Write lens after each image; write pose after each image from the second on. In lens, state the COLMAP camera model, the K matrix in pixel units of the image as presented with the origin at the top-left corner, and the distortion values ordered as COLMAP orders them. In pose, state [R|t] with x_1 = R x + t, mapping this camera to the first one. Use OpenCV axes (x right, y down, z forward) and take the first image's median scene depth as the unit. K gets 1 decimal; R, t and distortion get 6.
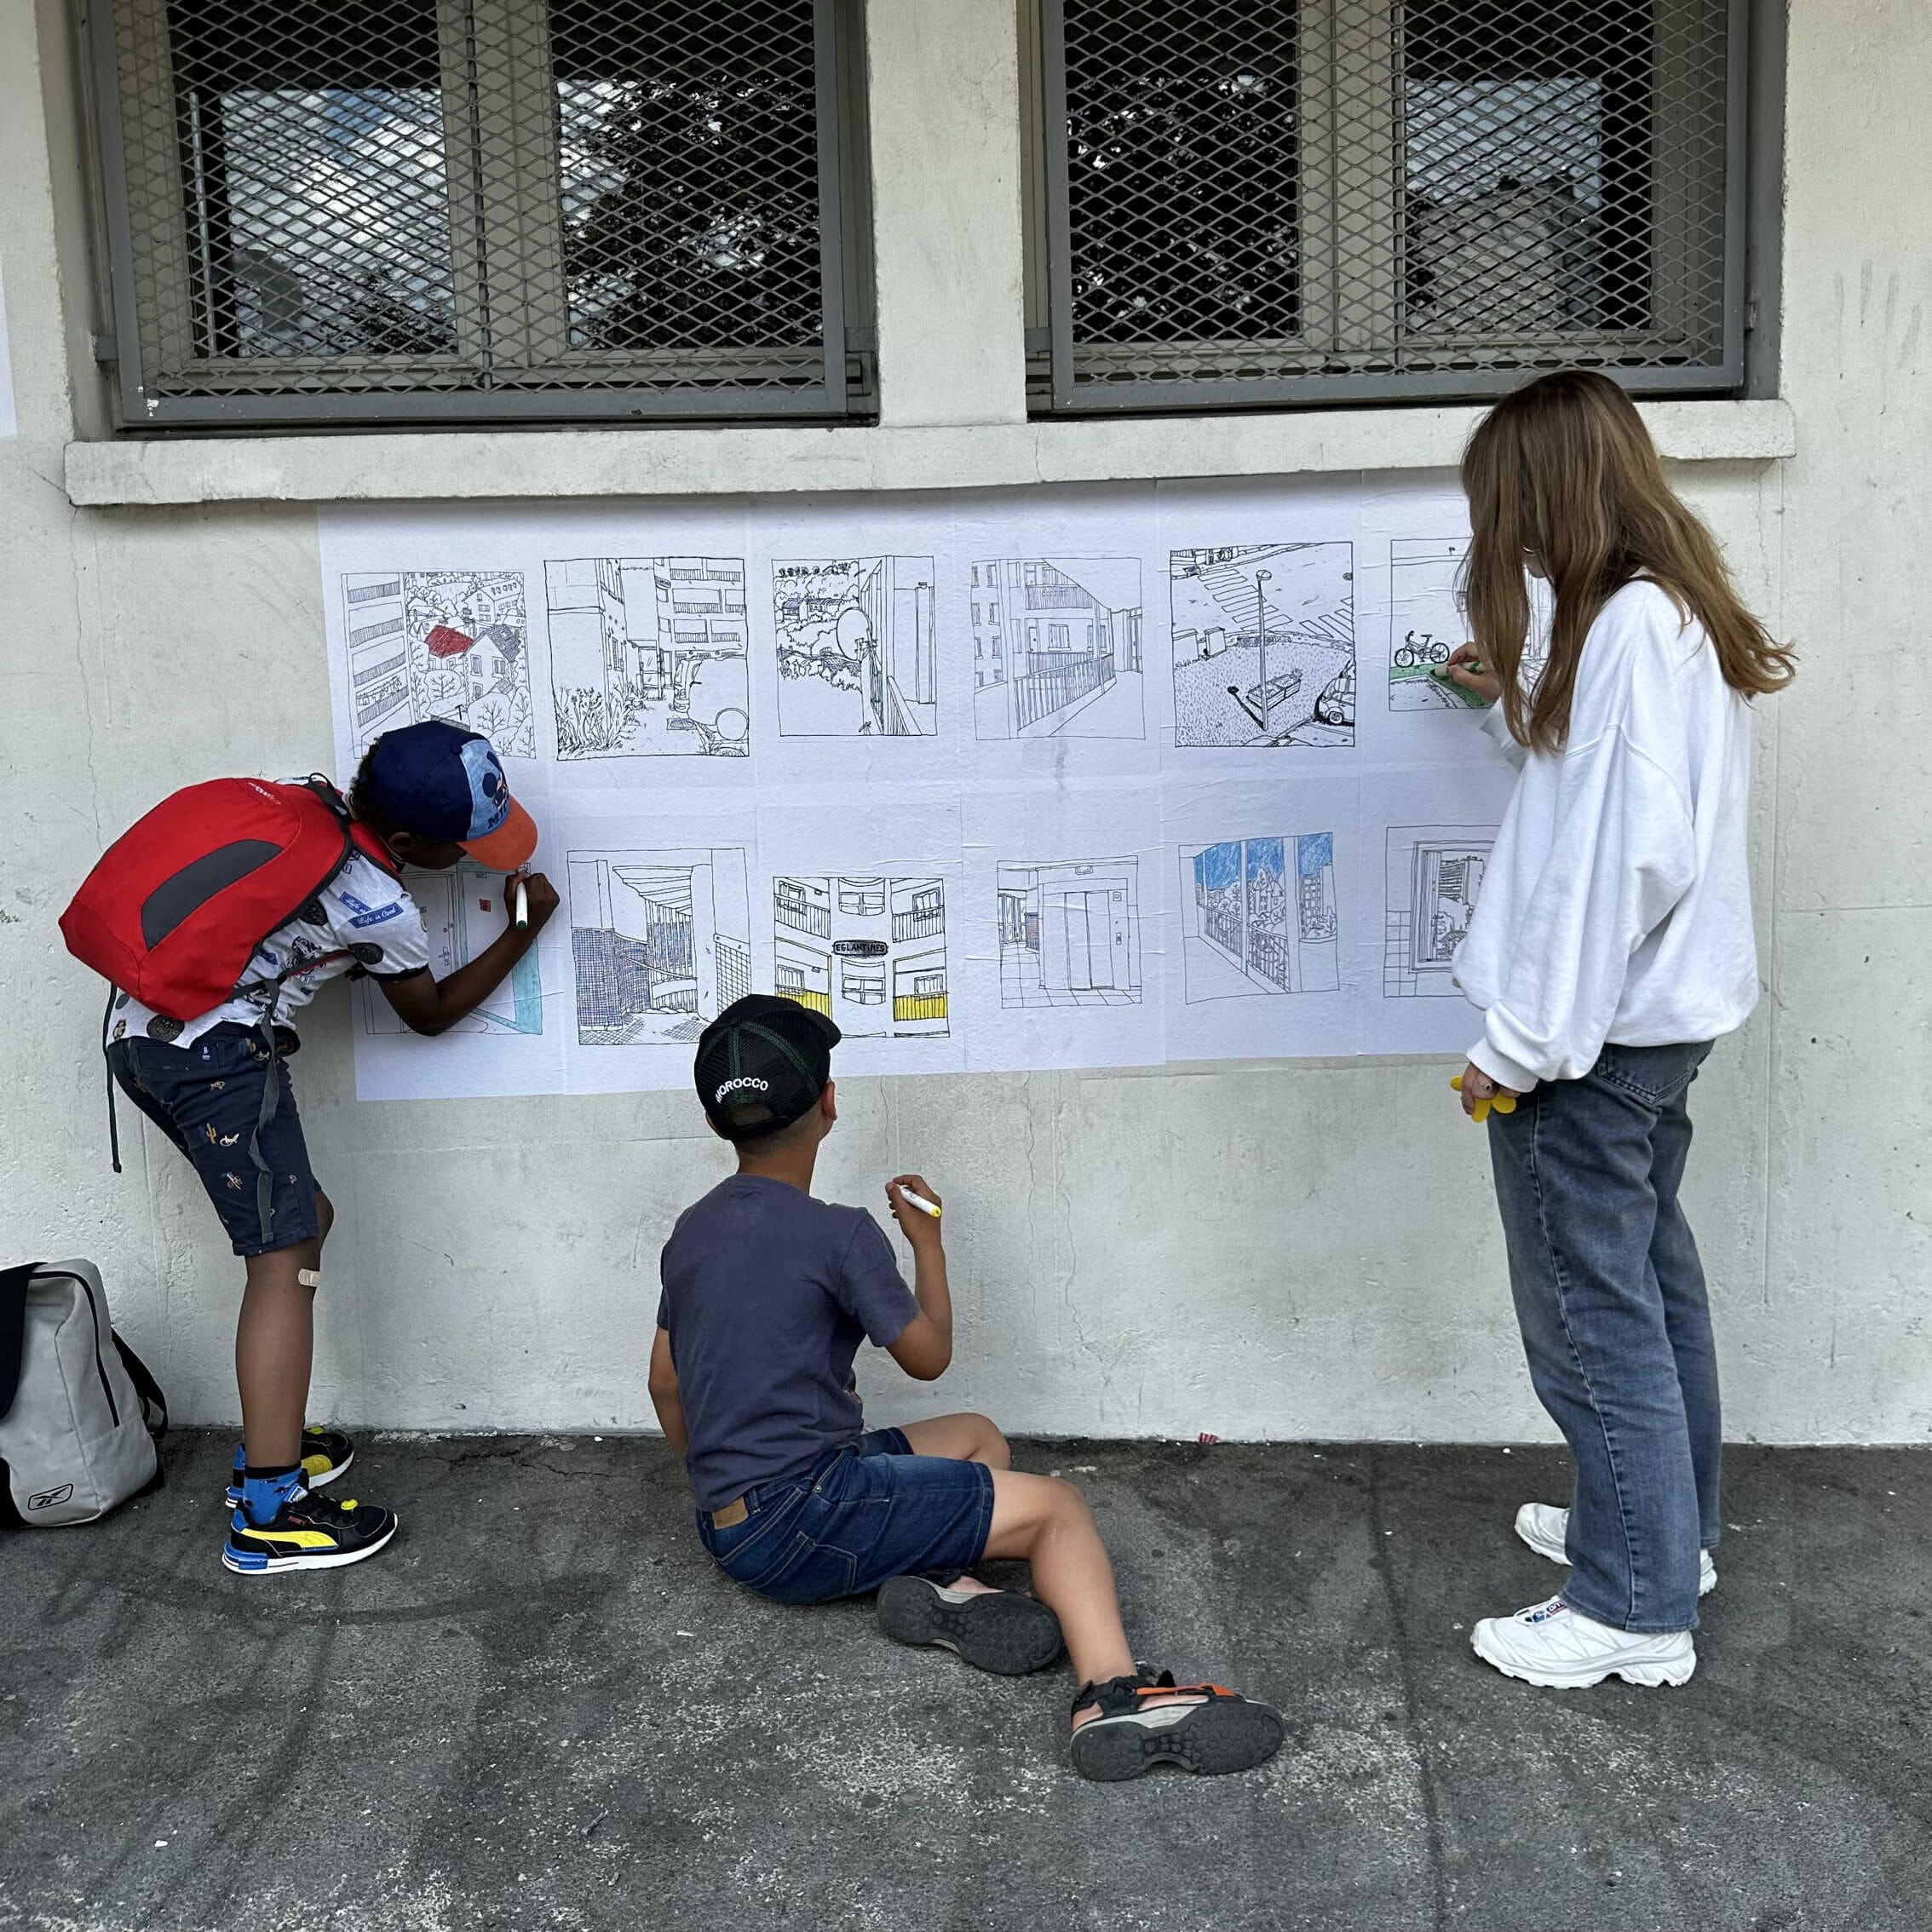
lens RADIAL K [[1809.0, 0, 966.0], [0, 1809.0, 966.0], [0, 0, 1]] dist [0.180886, -0.415873]
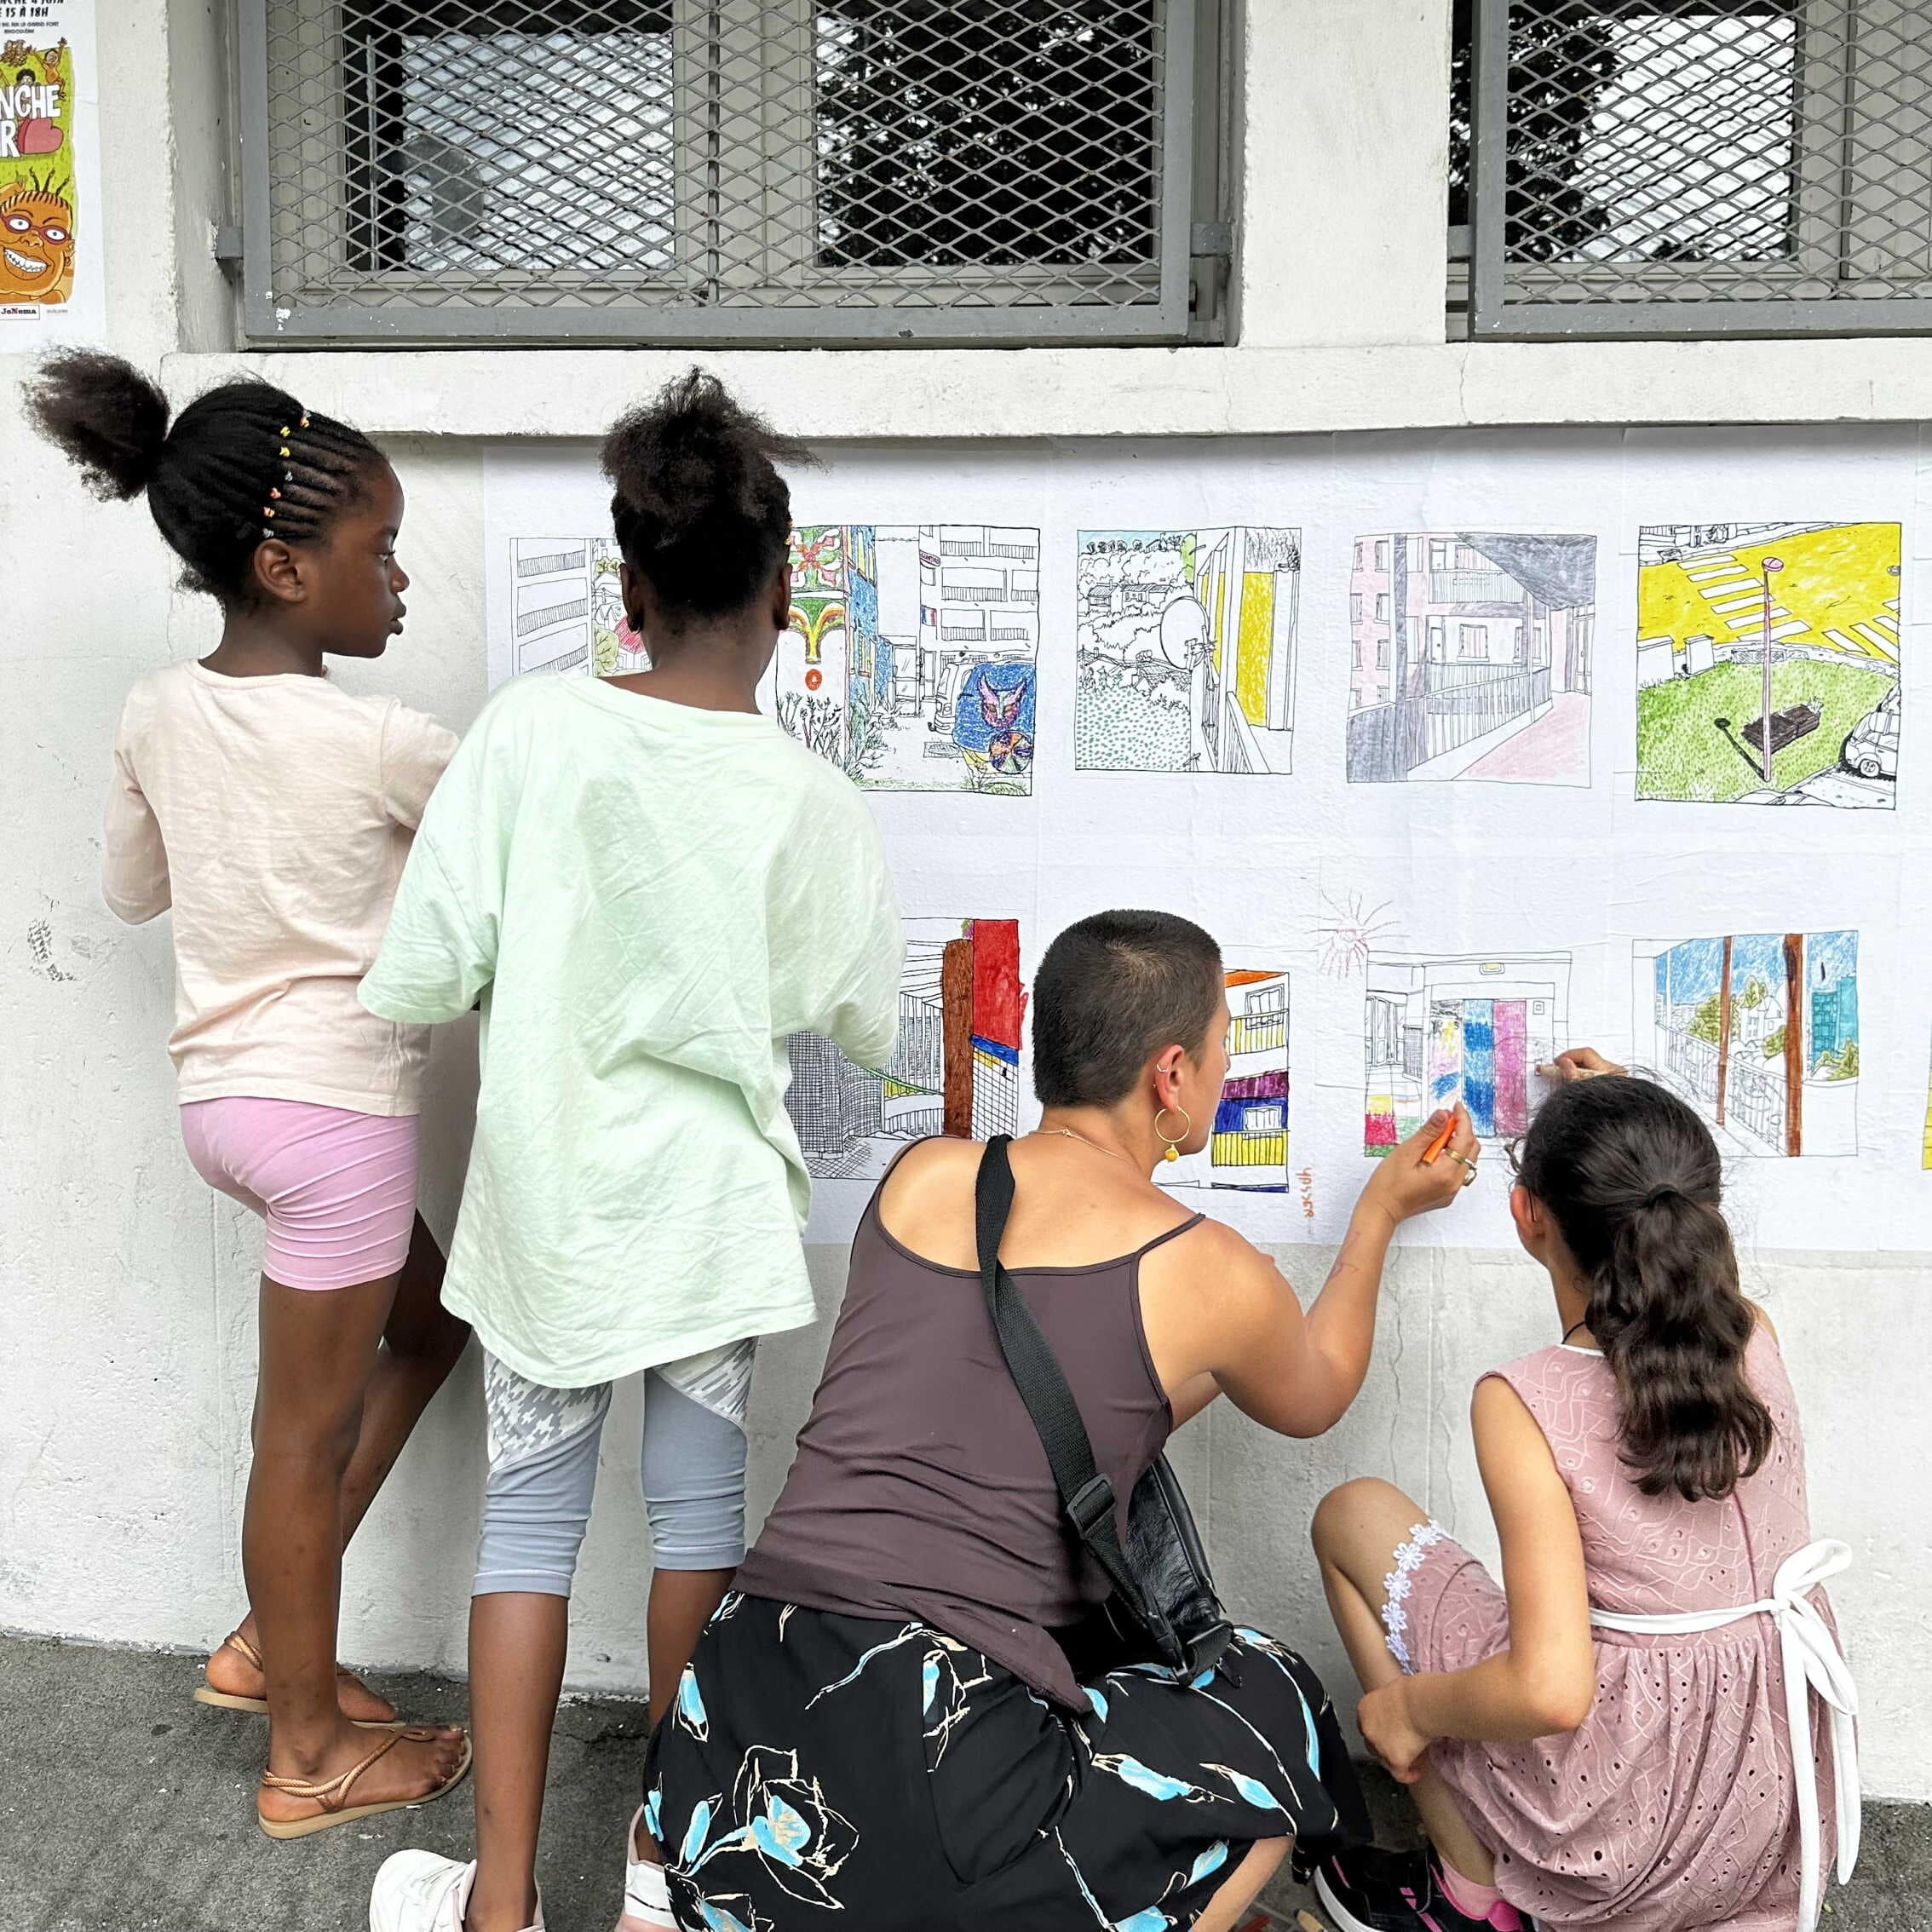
lens RADIAL K [[1809.0, 0, 966.0], [0, 1809.0, 966.0], [0, 0, 1]] dist [0.180886, -0.415873]
pose [[0.994646, 0.042036, -0.094407, -0.074066], [-0.046465, 0.997896, -0.045215, -0.012214], [0.092307, 0.049359, 0.994506, 0.272706]]
